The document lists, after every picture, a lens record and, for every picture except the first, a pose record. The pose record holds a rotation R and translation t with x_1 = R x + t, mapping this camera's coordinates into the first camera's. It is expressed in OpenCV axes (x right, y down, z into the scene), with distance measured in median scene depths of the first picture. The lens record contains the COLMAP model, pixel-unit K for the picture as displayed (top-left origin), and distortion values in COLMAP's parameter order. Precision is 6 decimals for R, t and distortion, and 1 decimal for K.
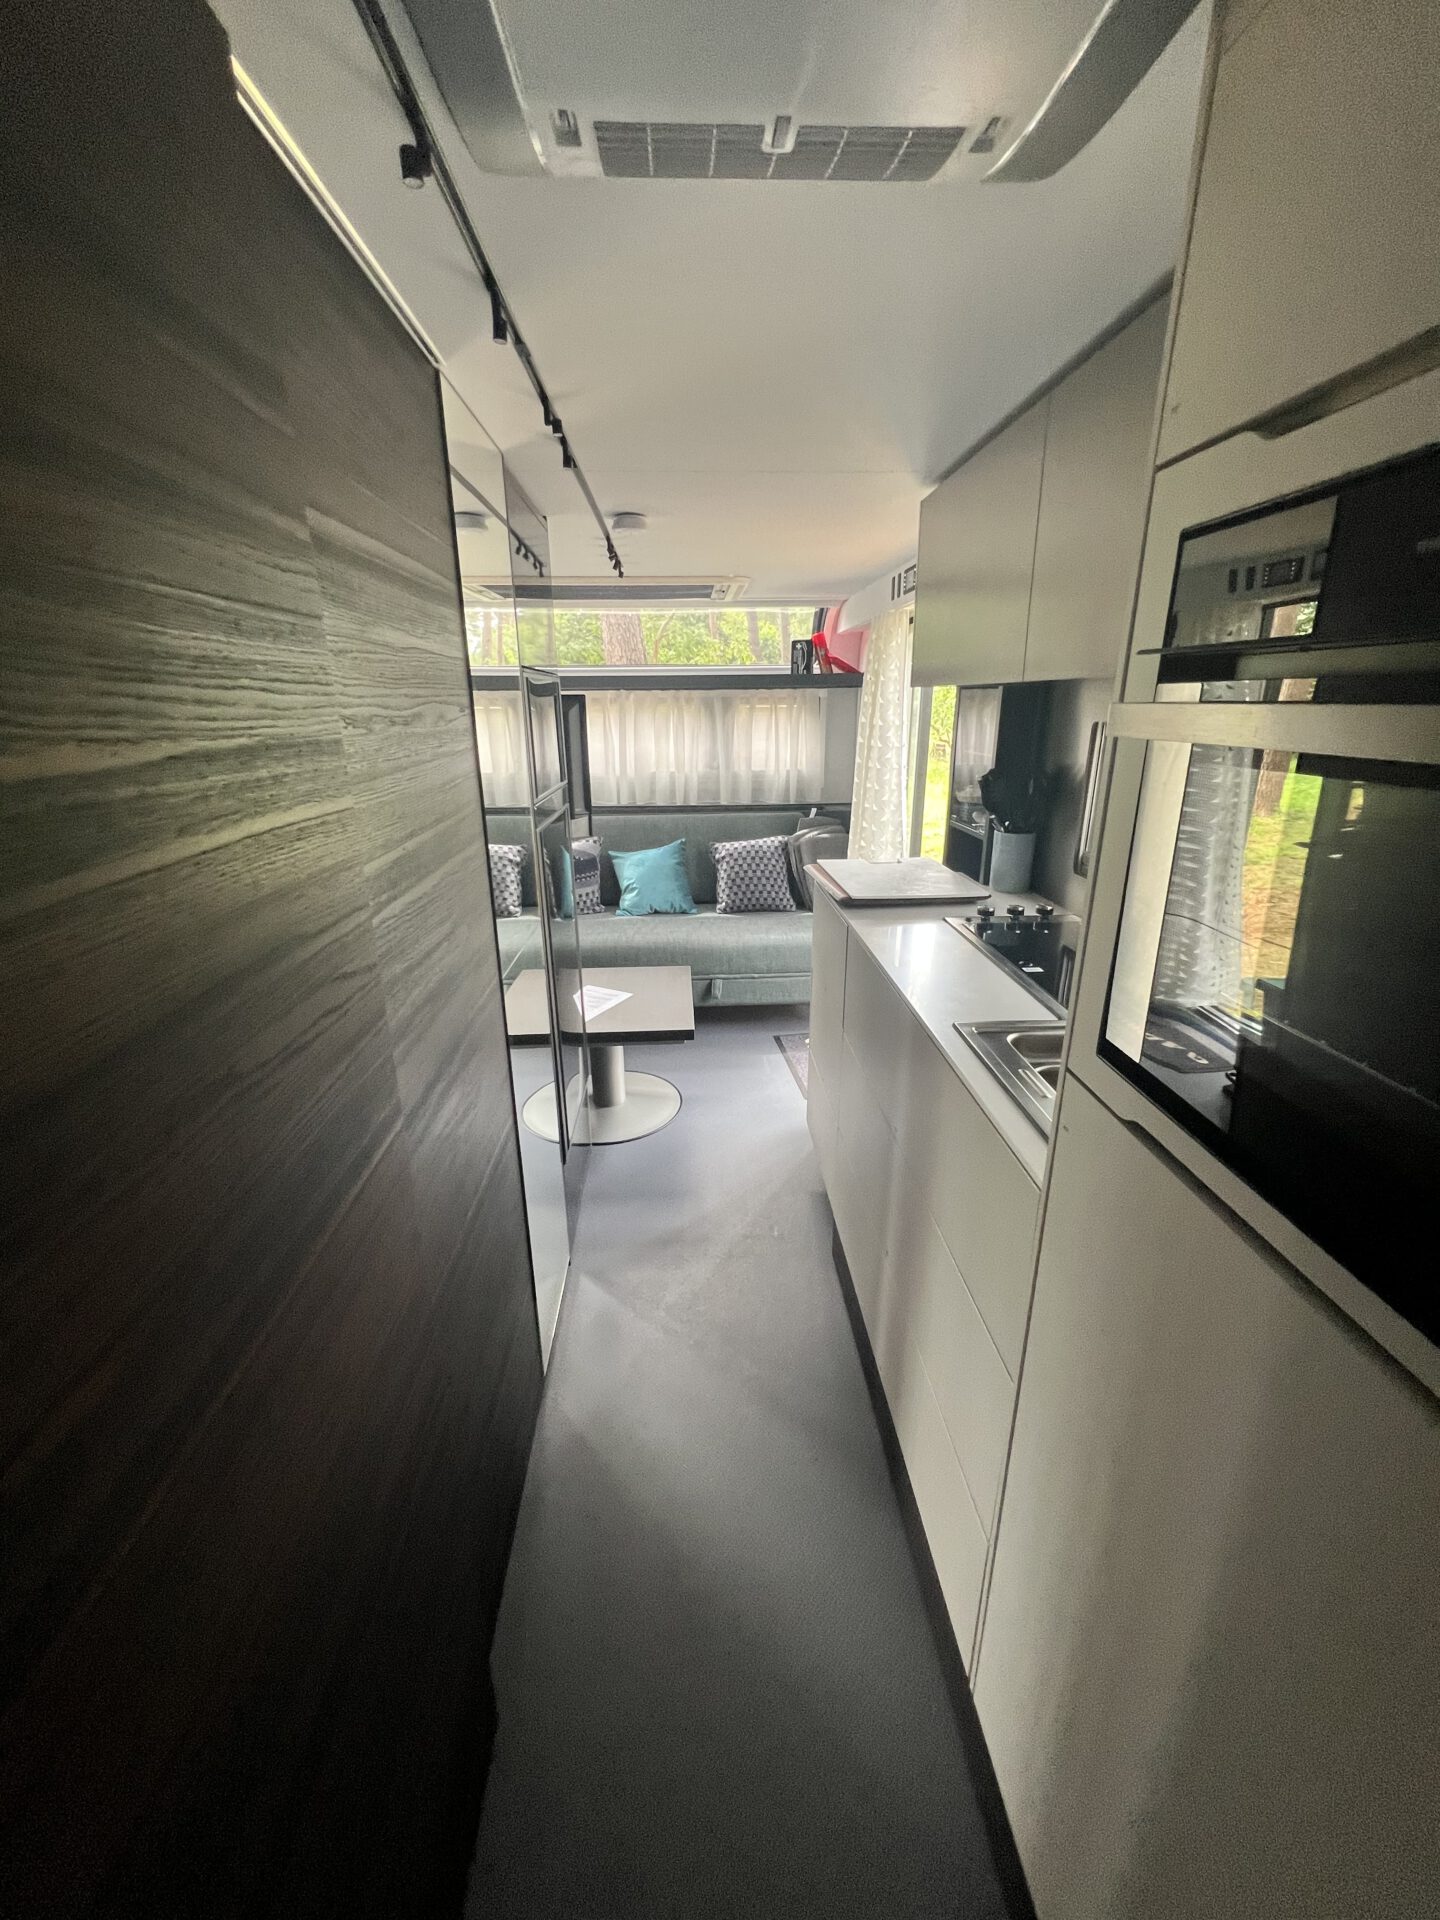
lens RADIAL K [[766.2, 0, 721.6], [0, 766.2, 956.2], [0, 0, 1]] dist [-0.003441, -0.000693]
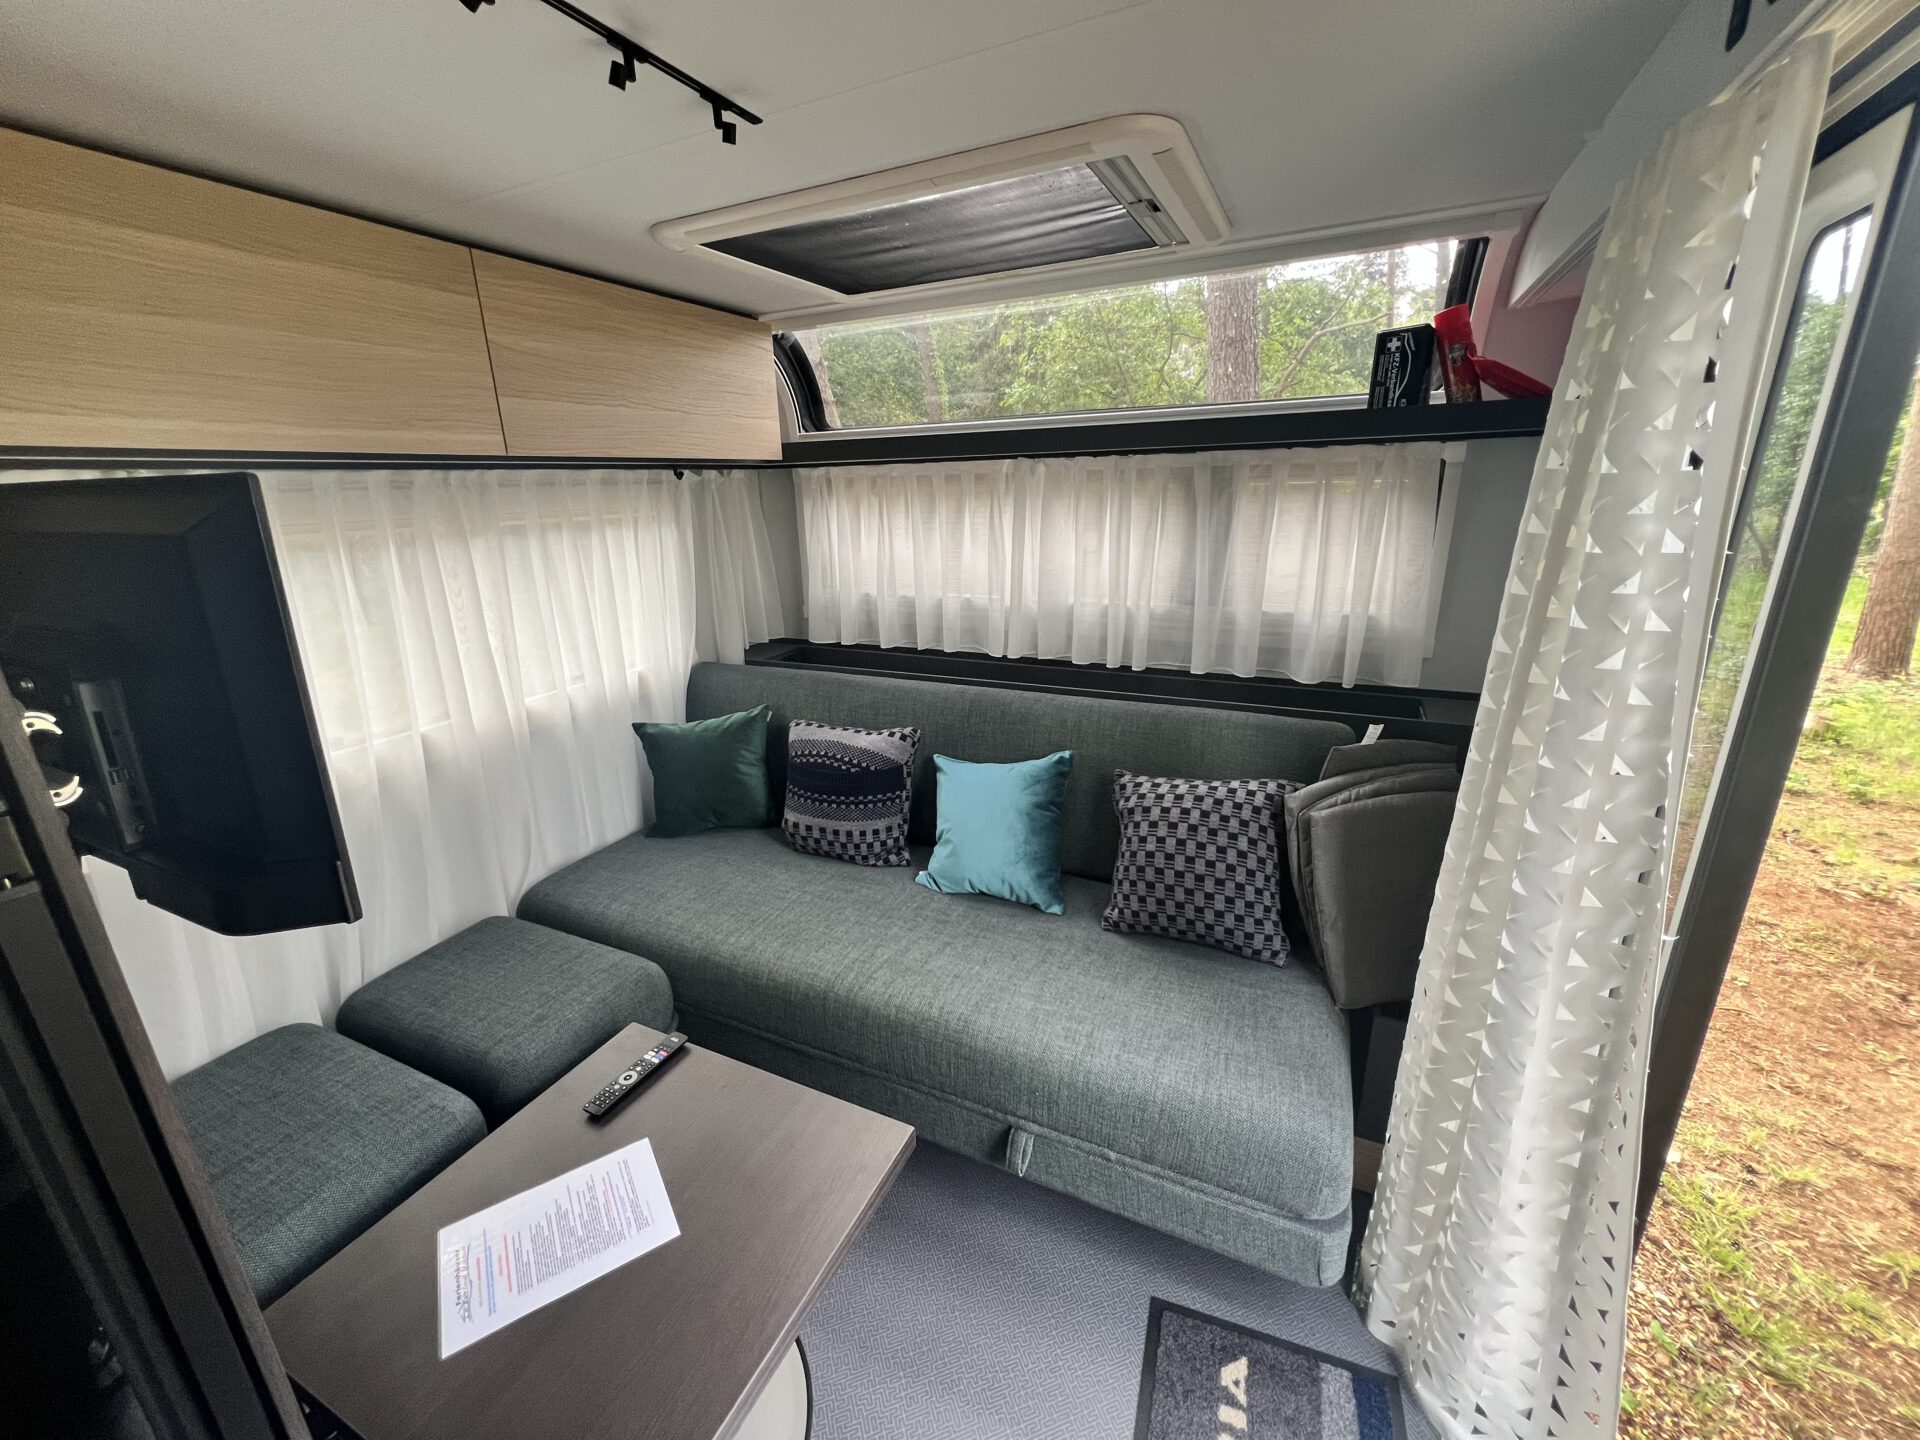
lens RADIAL K [[767.4, 0, 965.0], [0, 767.4, 715.5], [0, 0, 1]] dist [-0.003100, 0.000077]
pose [[0.882658, 0.128383, -0.452142, 0.113801], [-0.134386, 0.990747, 0.018972, -0.179008], [0.450394, 0.044016, 0.891744, 0.534159]]
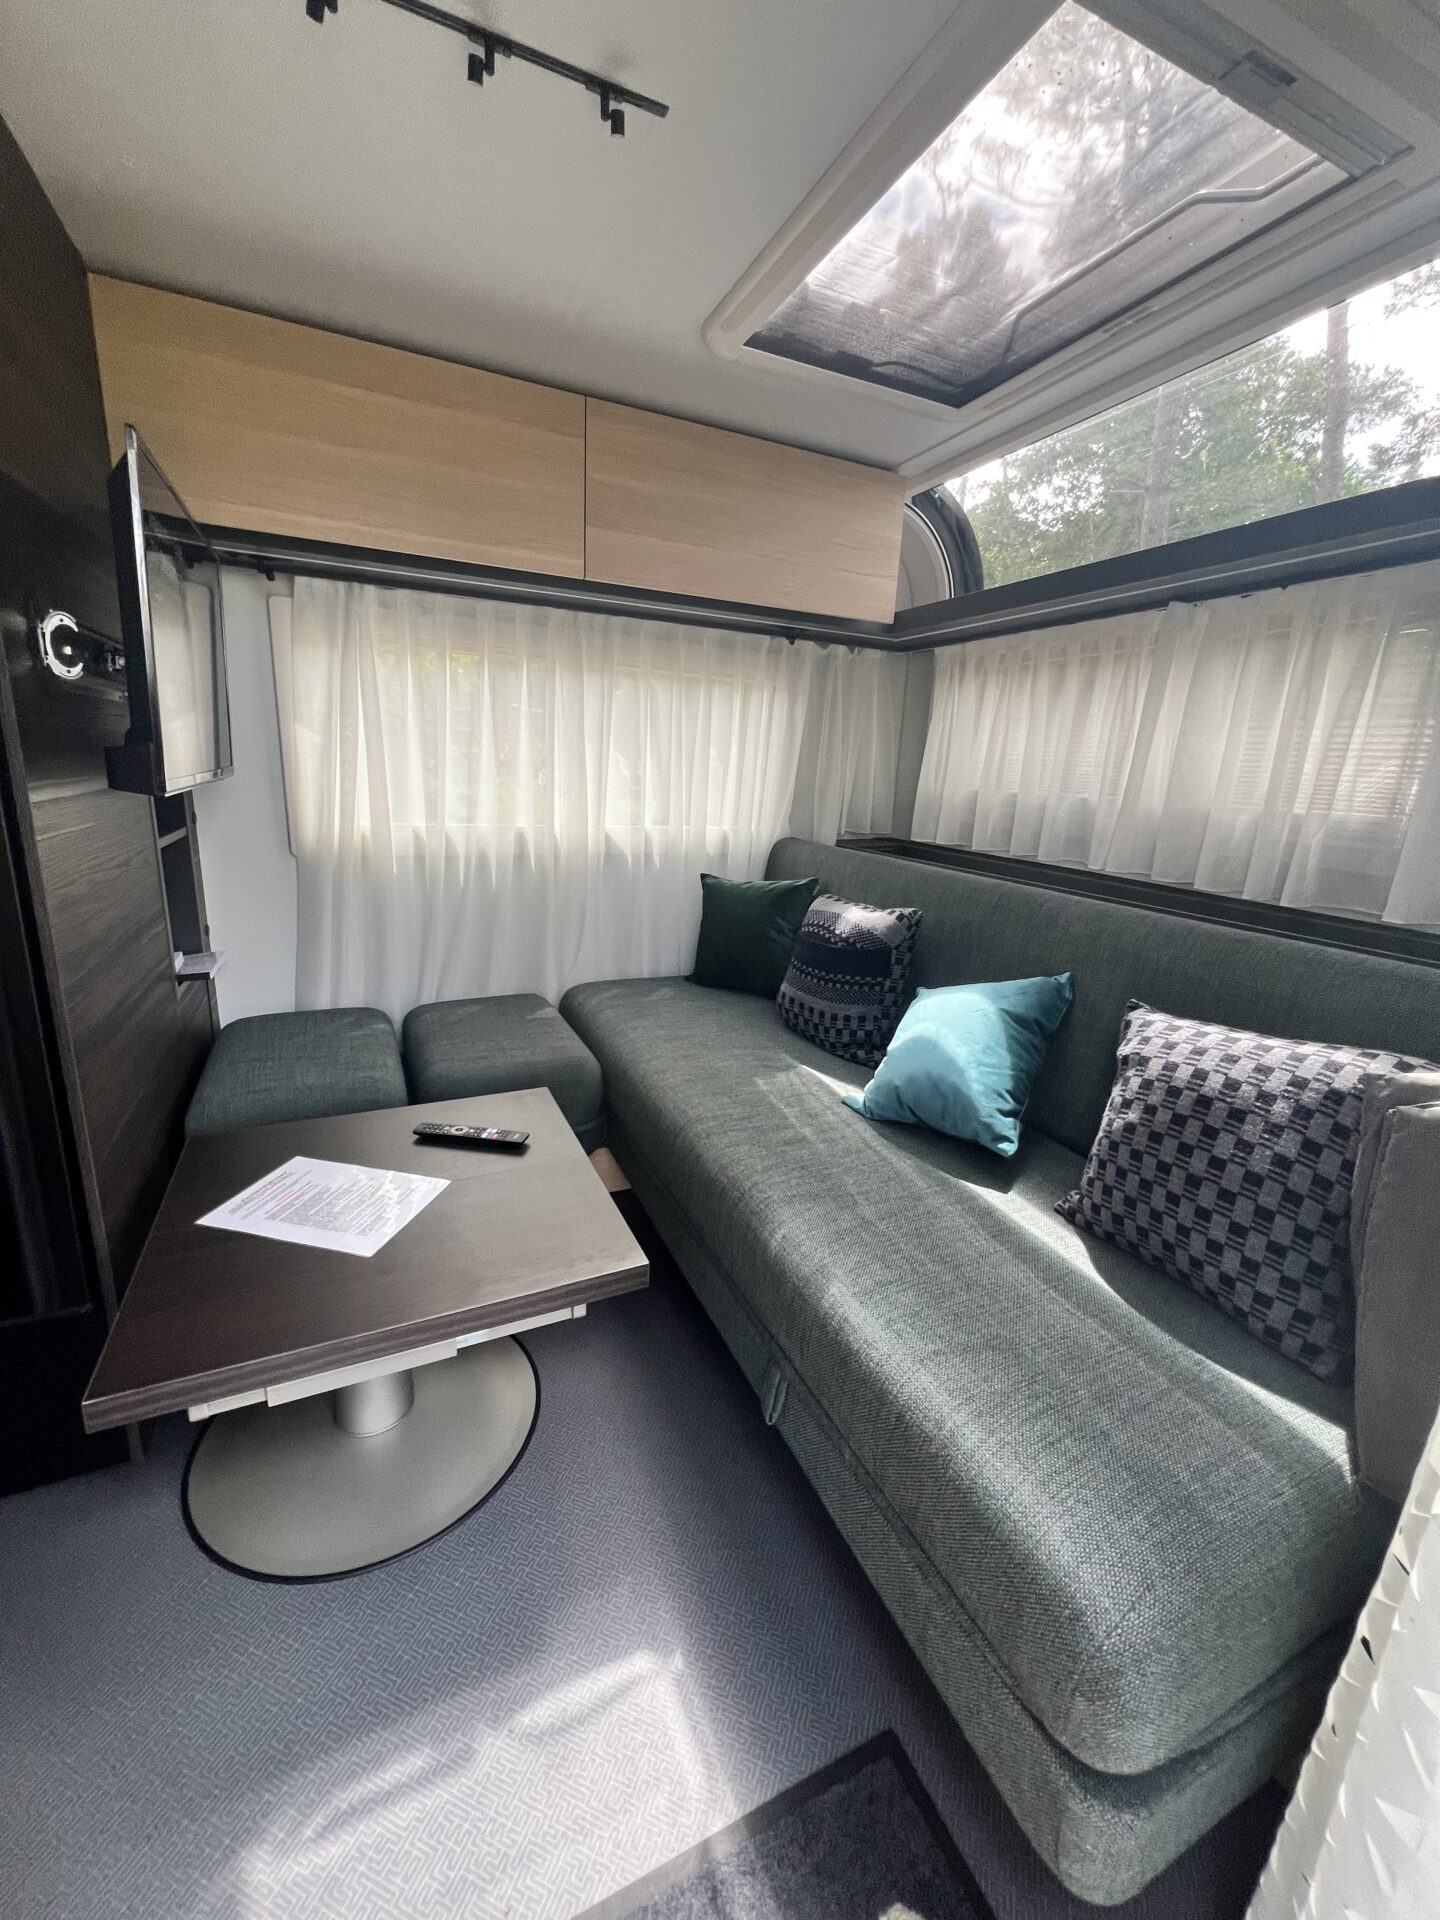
lens RADIAL K [[767.4, 0, 709.8], [0, 767.4, 954.6], [0, 0, 1]] dist [-0.003100, 0.000077]
pose [[0.373398, 0.260629, -0.890307, 0.203198], [-0.339995, 0.931390, 0.130060, -0.148819], [0.863121, 0.254135, 0.436392, 0.701041]]
